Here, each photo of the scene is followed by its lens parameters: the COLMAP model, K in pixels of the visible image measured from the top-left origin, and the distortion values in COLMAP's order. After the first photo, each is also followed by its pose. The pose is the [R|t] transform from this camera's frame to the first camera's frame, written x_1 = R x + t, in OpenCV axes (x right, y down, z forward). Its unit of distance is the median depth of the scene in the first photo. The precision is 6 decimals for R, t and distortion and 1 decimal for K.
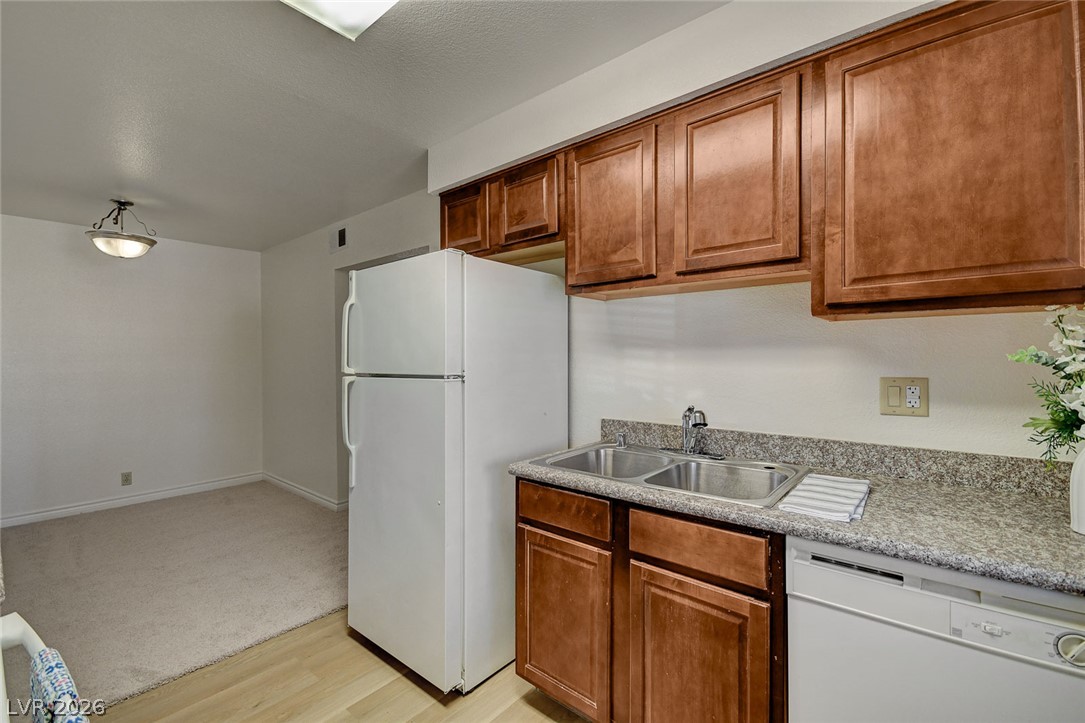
lens RADIAL K [[469.2, 0, 538.6], [0, 469.2, 359.7], [0, 0, 1]] dist [0.023128, -0.010539]
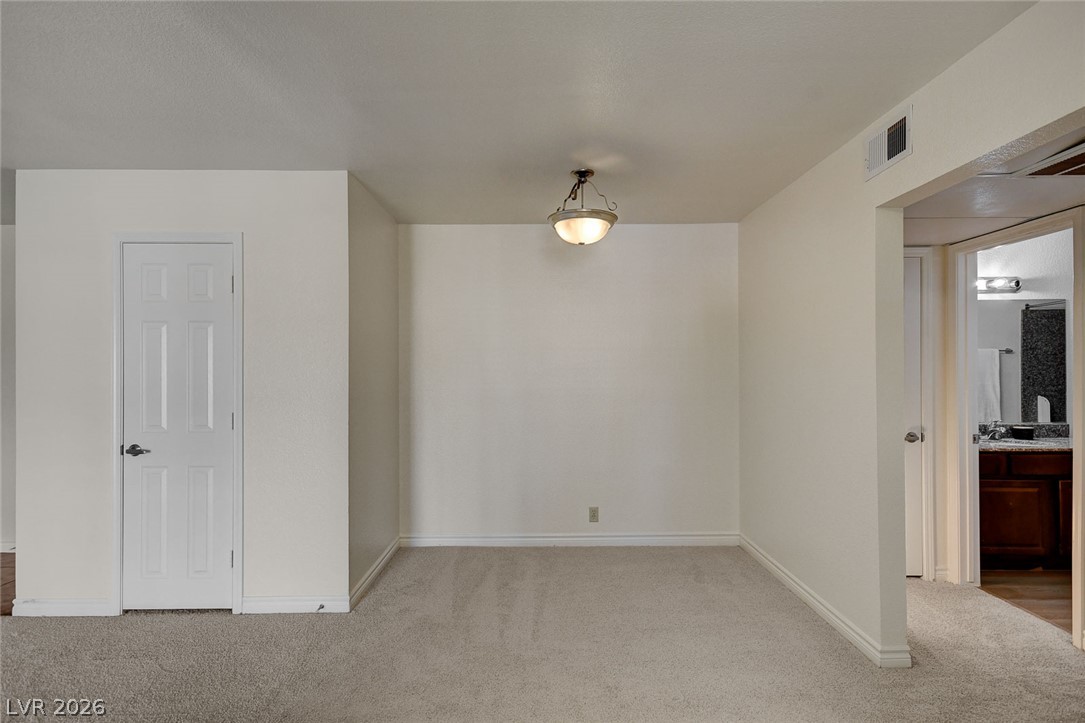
lens RADIAL K [[537.3, 0, 536.4], [0, 537.3, 368.9], [0, 0, 1]] dist [0.014558, -0.001141]
pose [[0.649801, 0.000685, -0.760104, -0.427483], [-0.004296, 0.999987, -0.002772, -0.011103], [0.760092, 0.005067, 0.649795, 0.619667]]
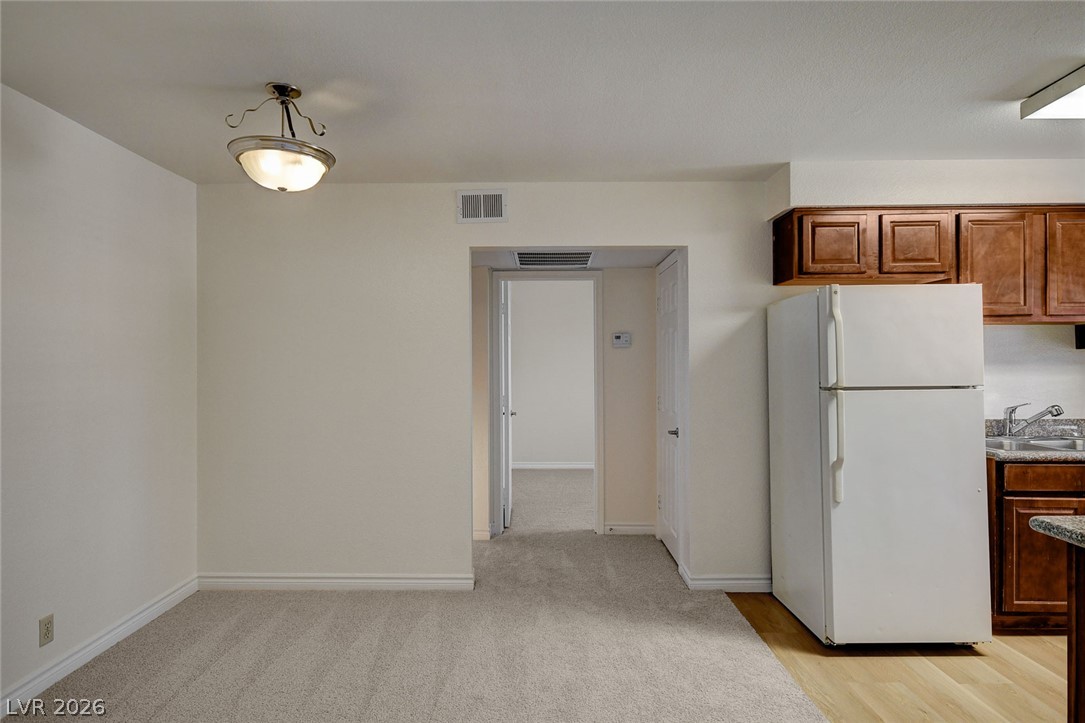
lens RADIAL K [[611.2, 0, 542.5], [0, 611.2, 361.5], [0, 0, 1]] dist [-0.002165, 0.002630]
pose [[0.763803, 0.007862, 0.645402, -1.846136], [0.003609, 0.999858, -0.016451, -0.006183], [-0.645440, 0.014895, 0.763666, 0.454815]]
